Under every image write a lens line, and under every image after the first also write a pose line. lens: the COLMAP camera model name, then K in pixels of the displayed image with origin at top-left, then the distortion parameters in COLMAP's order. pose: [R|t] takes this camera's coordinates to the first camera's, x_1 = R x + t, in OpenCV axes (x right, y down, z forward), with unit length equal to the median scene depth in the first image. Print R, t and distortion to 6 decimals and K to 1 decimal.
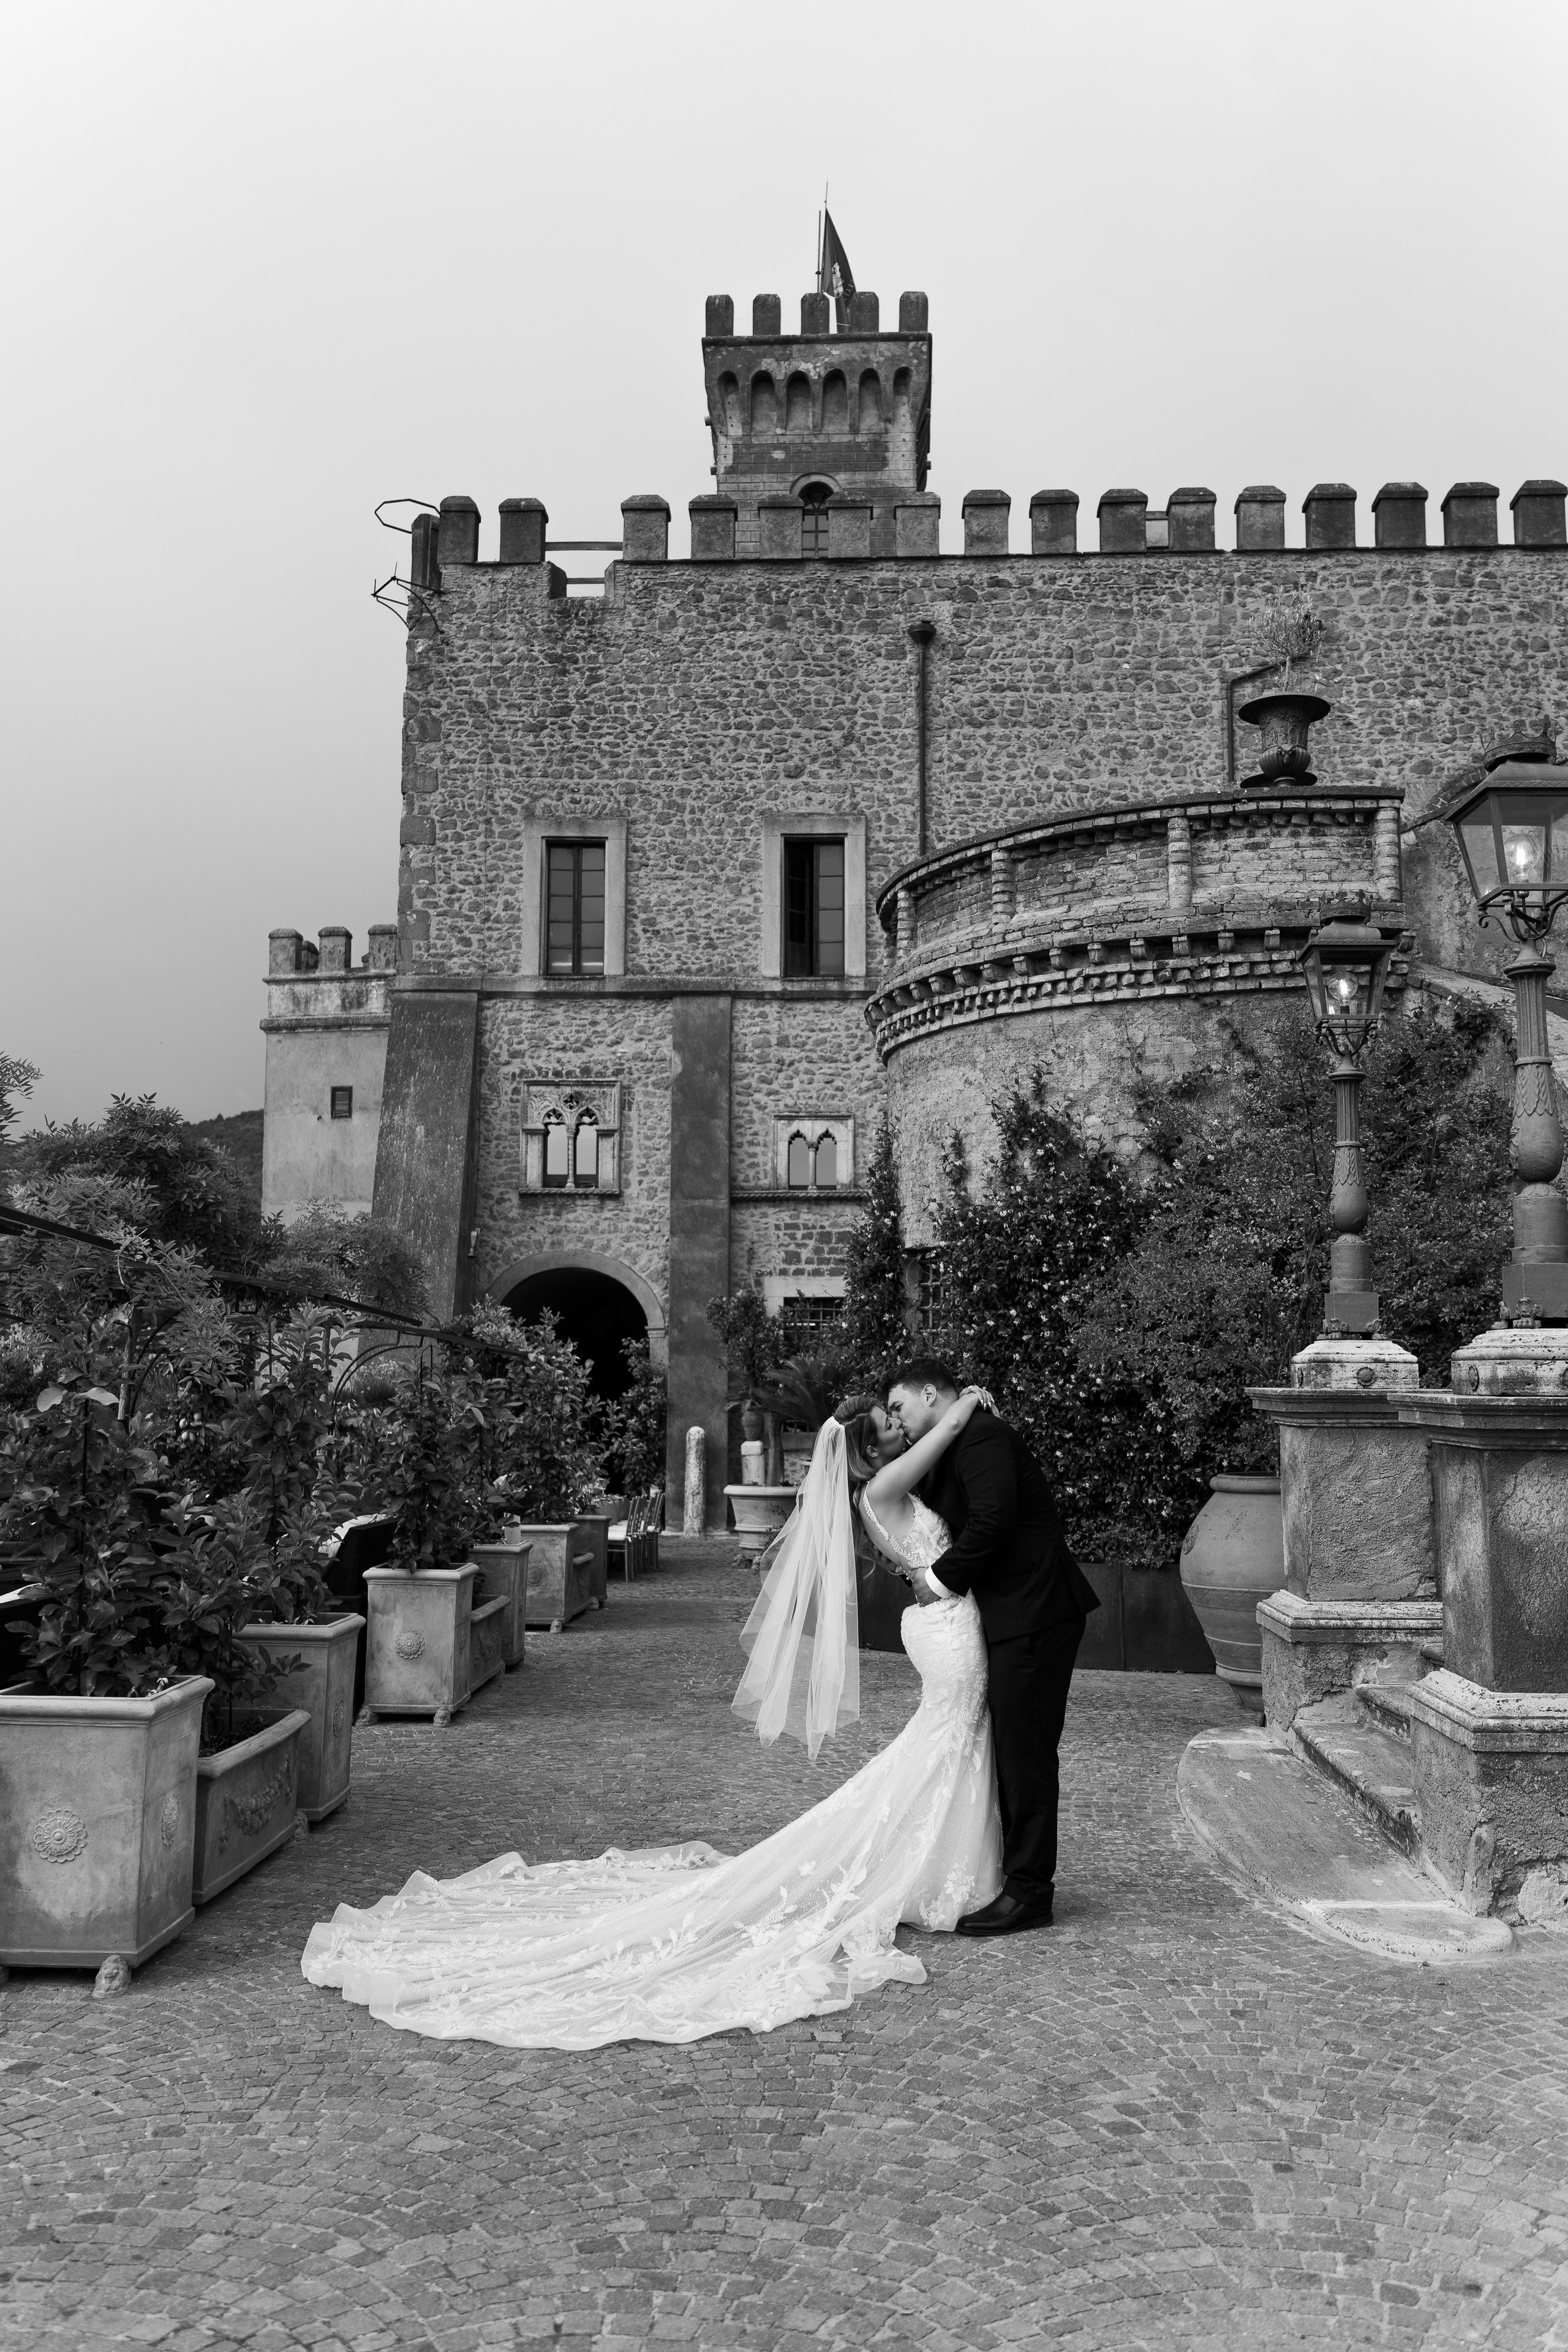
lens RADIAL K [[1858.1, 0, 788.6], [0, 1858.1, 1168.3], [0, 0, 1]] dist [0.004010, 0.001828]
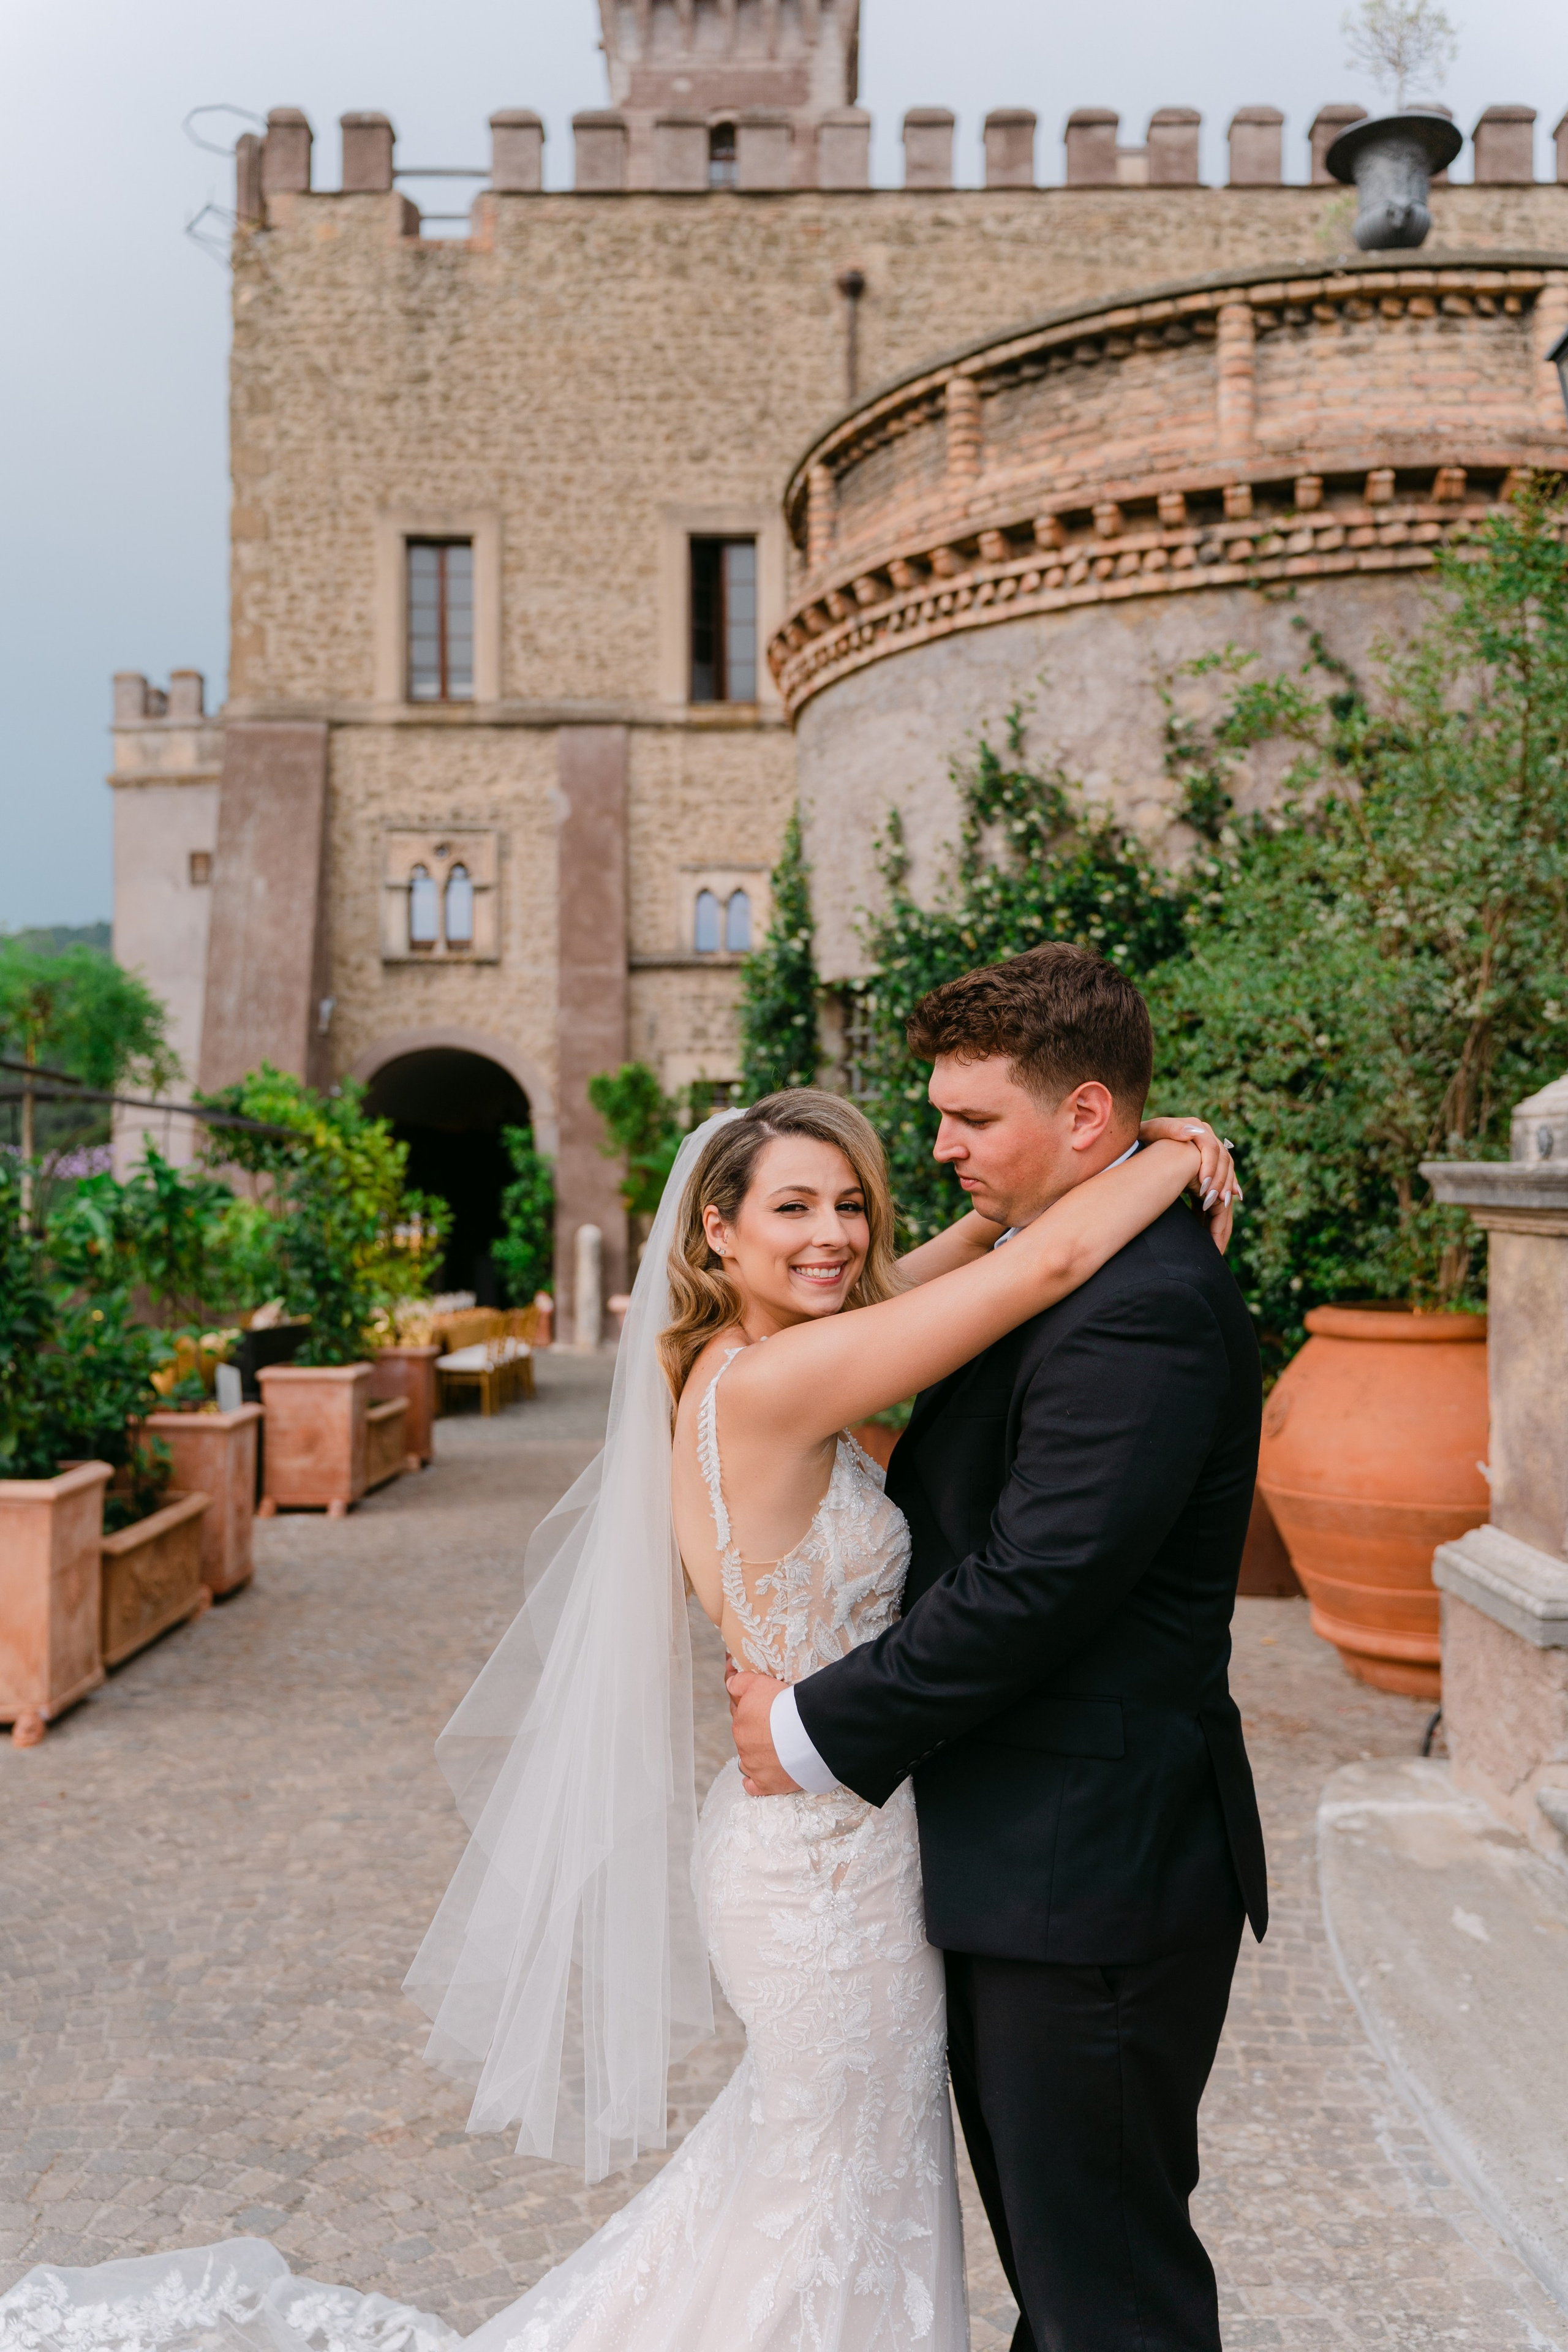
lens RADIAL K [[1858.1, 0, 788.6], [0, 1858.1, 1168.3], [0, 0, 1]] dist [0.004010, 0.001828]
pose [[0.999293, -0.005794, 0.037151, 0.010584], [0.001745, 0.994140, 0.108090, 0.016747], [-0.037560, -0.107949, 0.993447, 0.129561]]
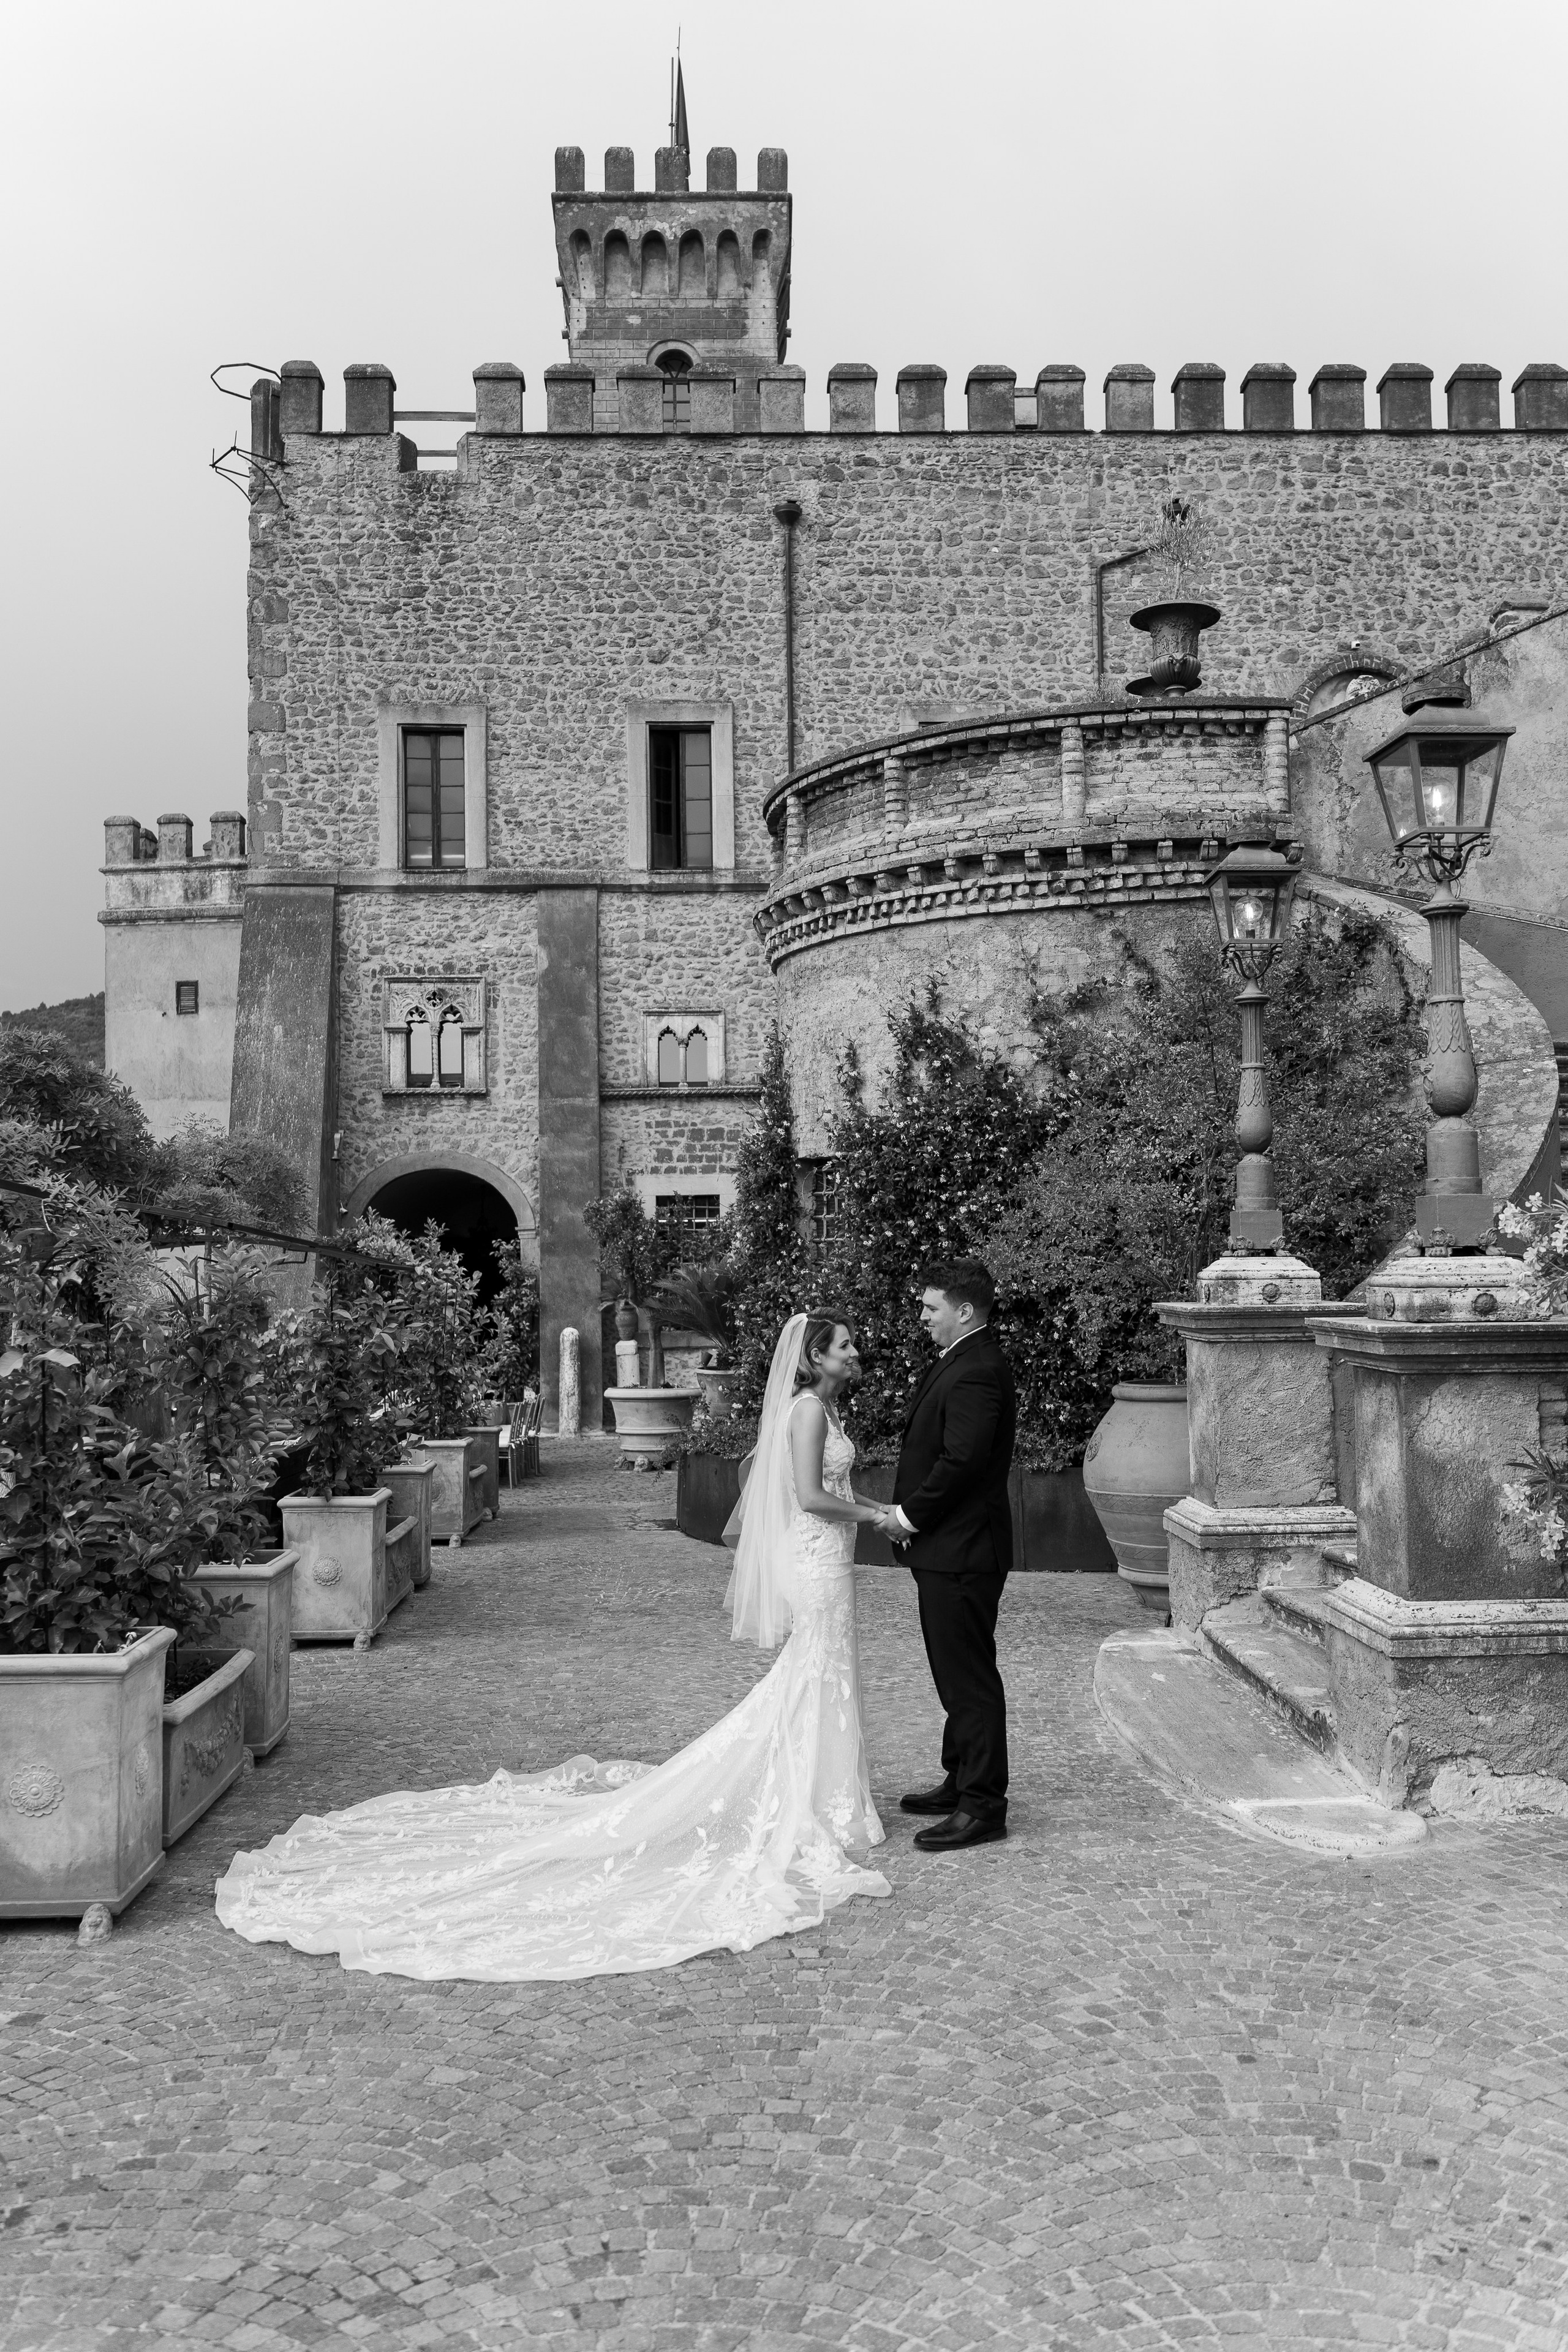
lens RADIAL K [[1887.9, 0, 780.6], [0, 1887.9, 1167.0], [0, 0, 1]] dist [0.000868, 0.008567]
pose [[0.997184, -0.014609, 0.073560, -0.009903], [0.010126, 0.998089, 0.060951, -0.006428], [-0.074310, -0.060035, 0.995426, -0.005436]]
